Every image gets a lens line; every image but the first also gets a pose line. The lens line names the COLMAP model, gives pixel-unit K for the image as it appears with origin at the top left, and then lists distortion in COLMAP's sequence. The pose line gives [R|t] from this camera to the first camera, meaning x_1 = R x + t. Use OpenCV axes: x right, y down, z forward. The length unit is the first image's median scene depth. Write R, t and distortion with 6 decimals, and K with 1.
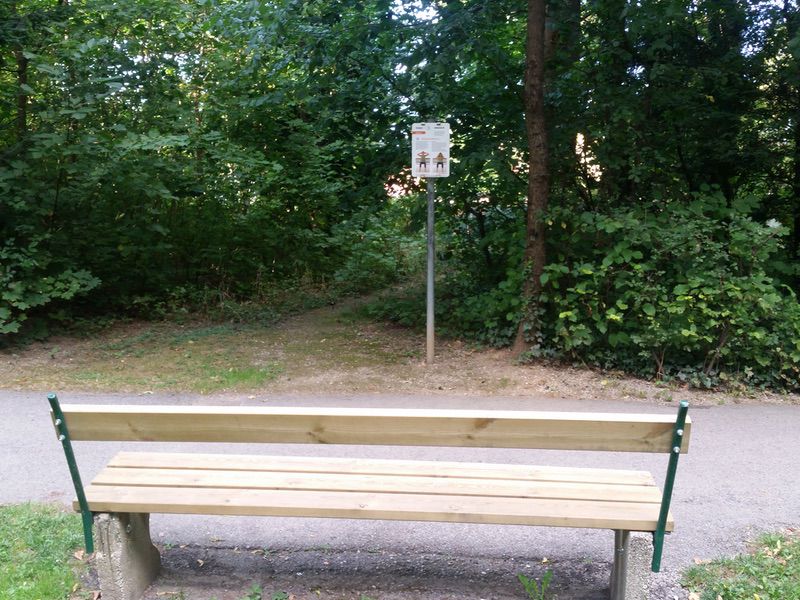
lens RADIAL K [[883.6, 0, 400.0], [0, 883.6, 300.0], [0, 0, 1]] dist [0.225637, -0.723032]
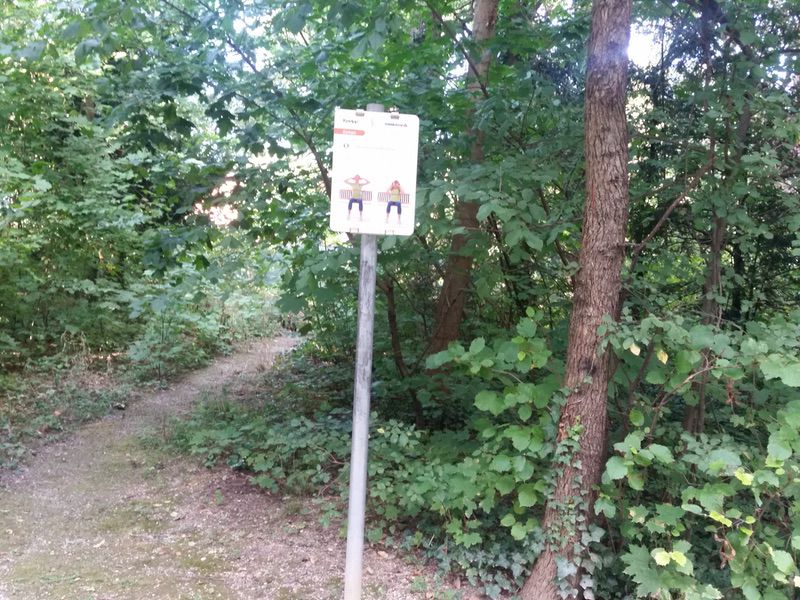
lens RADIAL K [[883.6, 0, 400.0], [0, 883.6, 300.0], [0, 0, 1]] dist [0.225637, -0.723032]
pose [[0.974233, 0.037893, 0.222339, -0.029524], [-0.030140, 0.998817, -0.038162, -0.053042], [-0.223522, 0.030478, 0.974222, 0.338456]]
